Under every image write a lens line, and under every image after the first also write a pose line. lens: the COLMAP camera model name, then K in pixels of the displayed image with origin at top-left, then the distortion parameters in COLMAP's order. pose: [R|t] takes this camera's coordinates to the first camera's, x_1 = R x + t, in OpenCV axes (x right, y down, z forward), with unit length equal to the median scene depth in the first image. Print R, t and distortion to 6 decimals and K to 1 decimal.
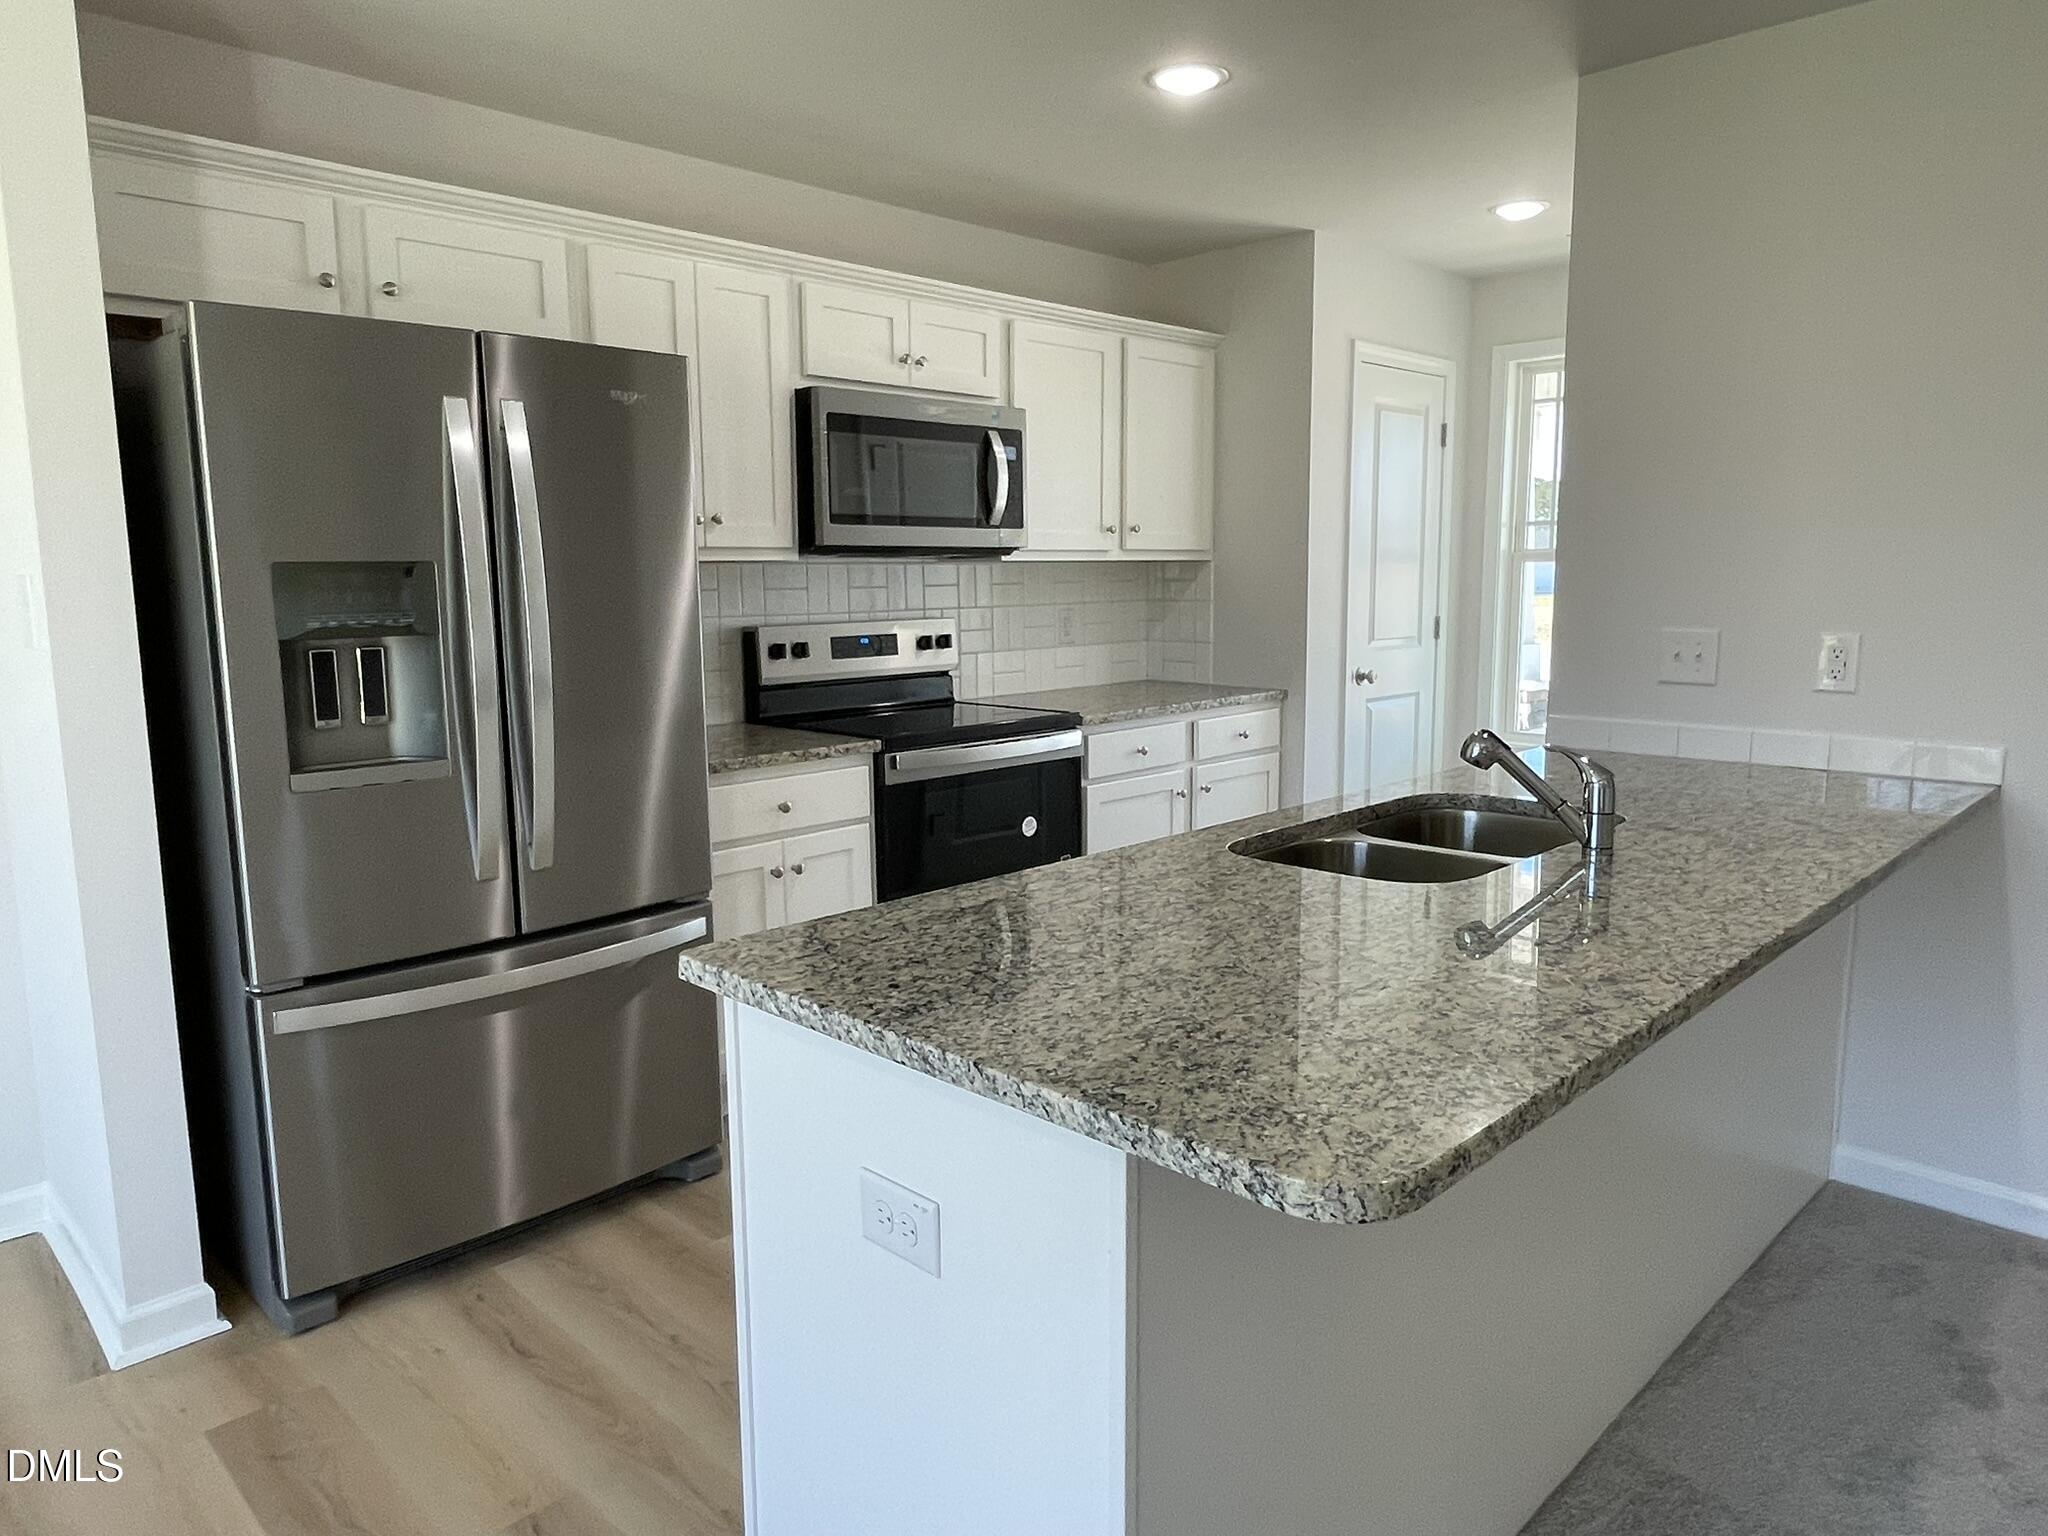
lens RADIAL K [[1309.4, 0, 1025.3], [0, 1309.4, 762.7], [0, 0, 1]] dist [-0.003774, 0.001637]
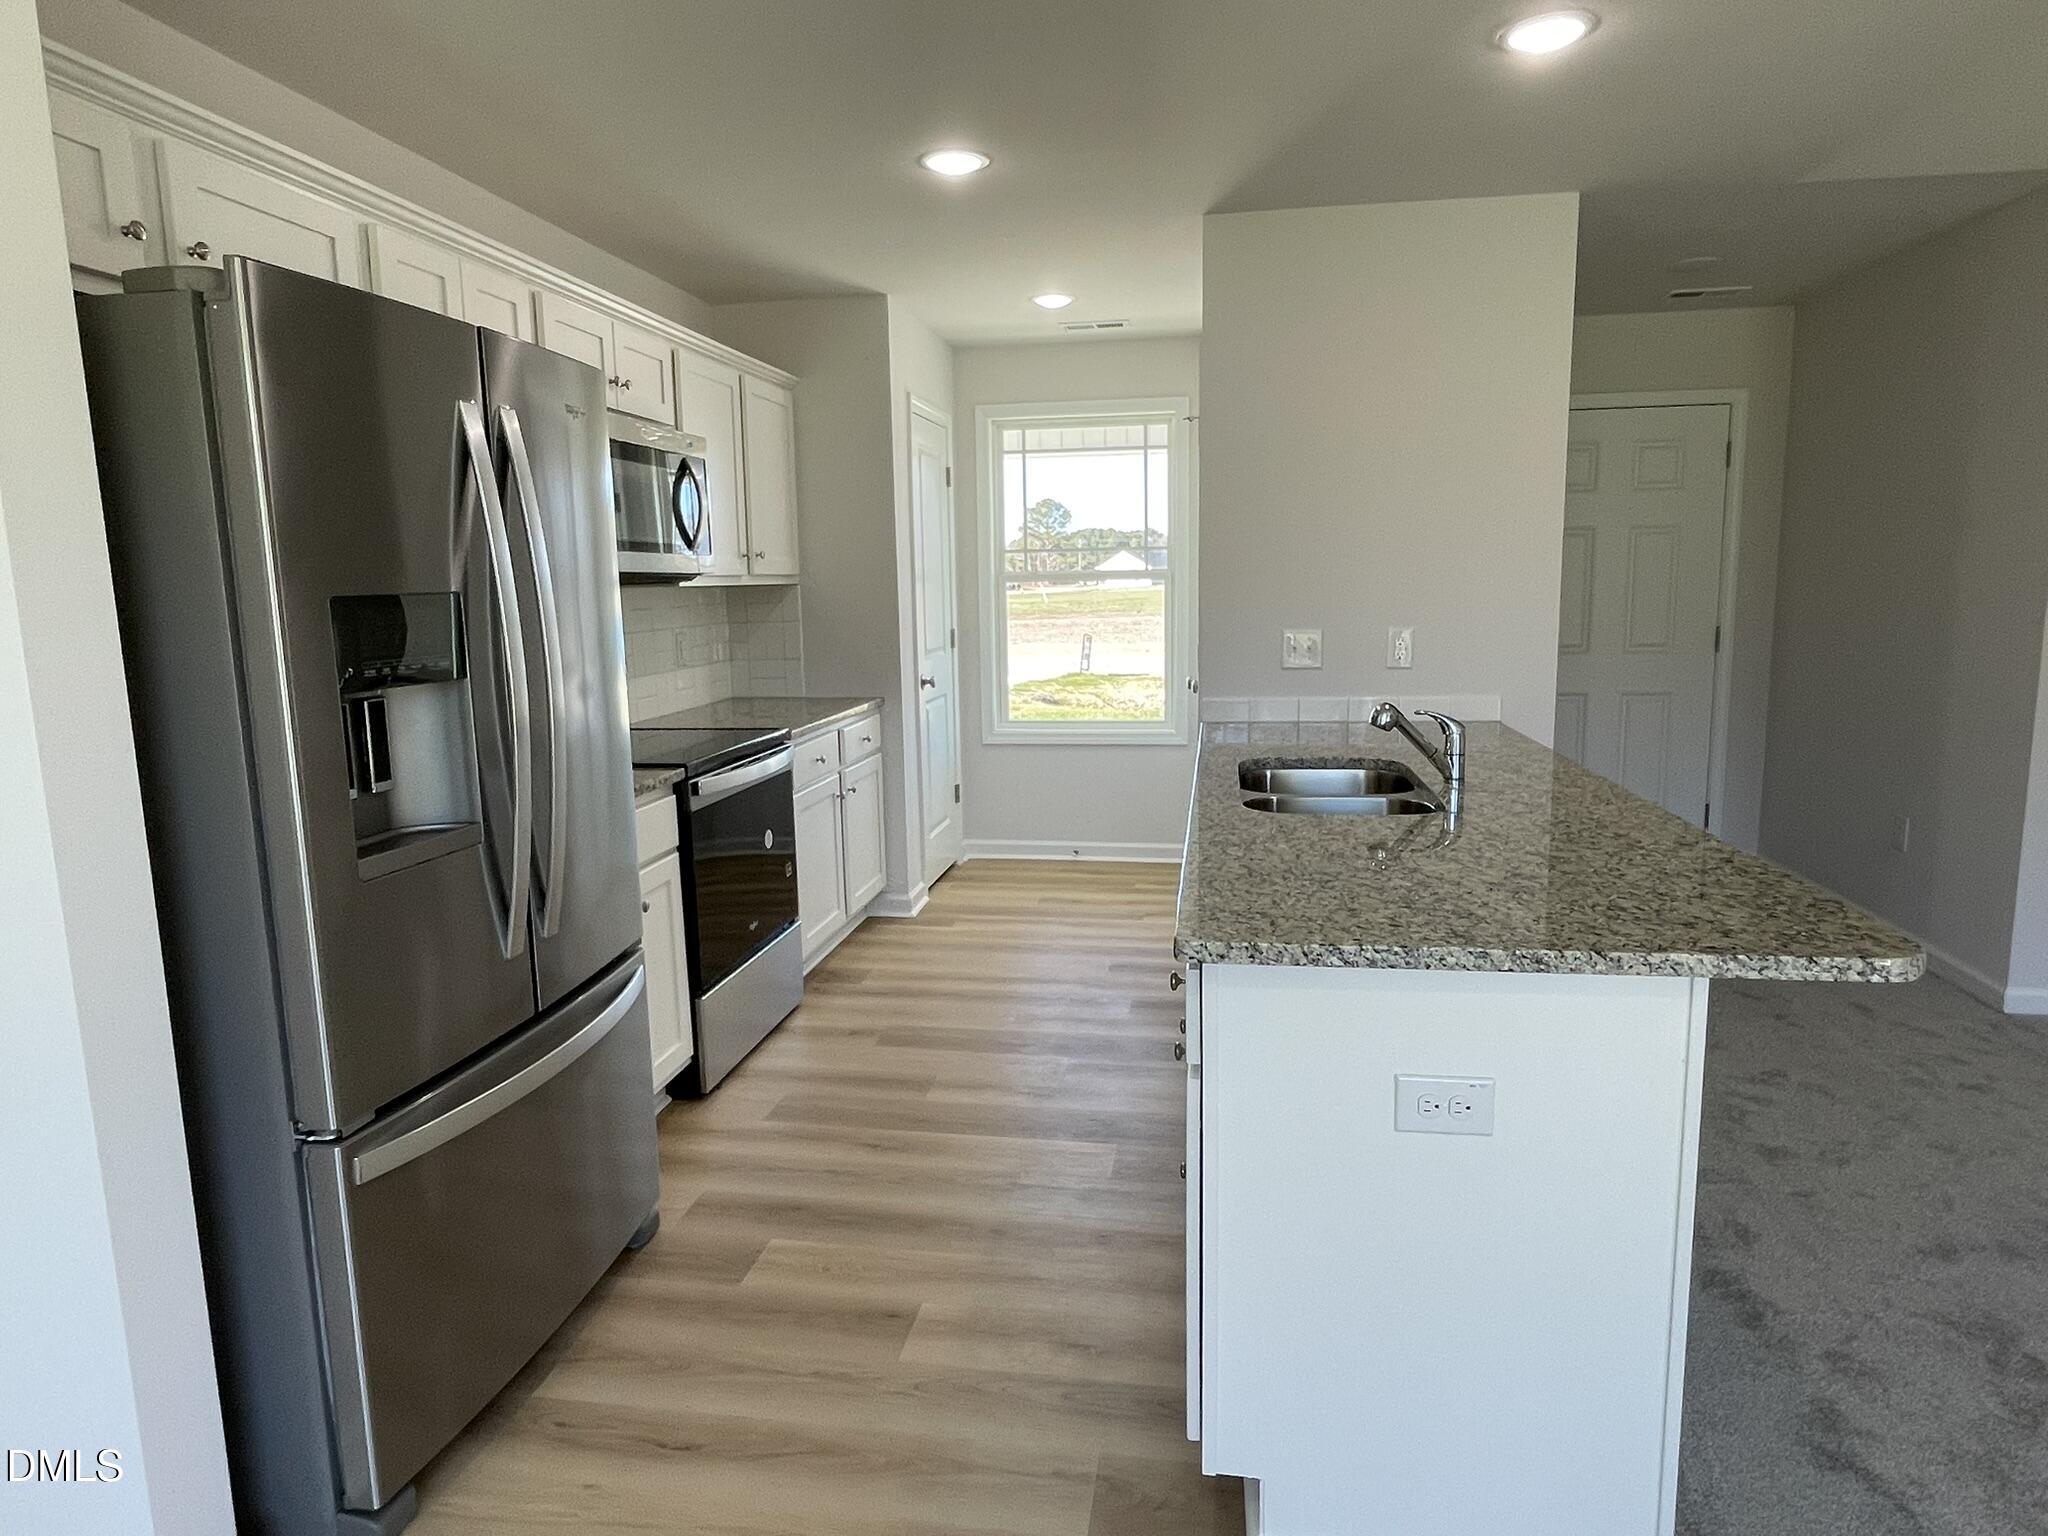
lens RADIAL K [[1199.4, 0, 1024.9], [0, 1199.4, 771.5], [0, 0, 1]] dist [0.001344, -0.004625]
pose [[0.818754, -0.098298, 0.565667, -0.992118], [0.096625, 0.994773, 0.033009, -0.046498], [-0.565955, 0.027632, 0.823973, 0.245106]]
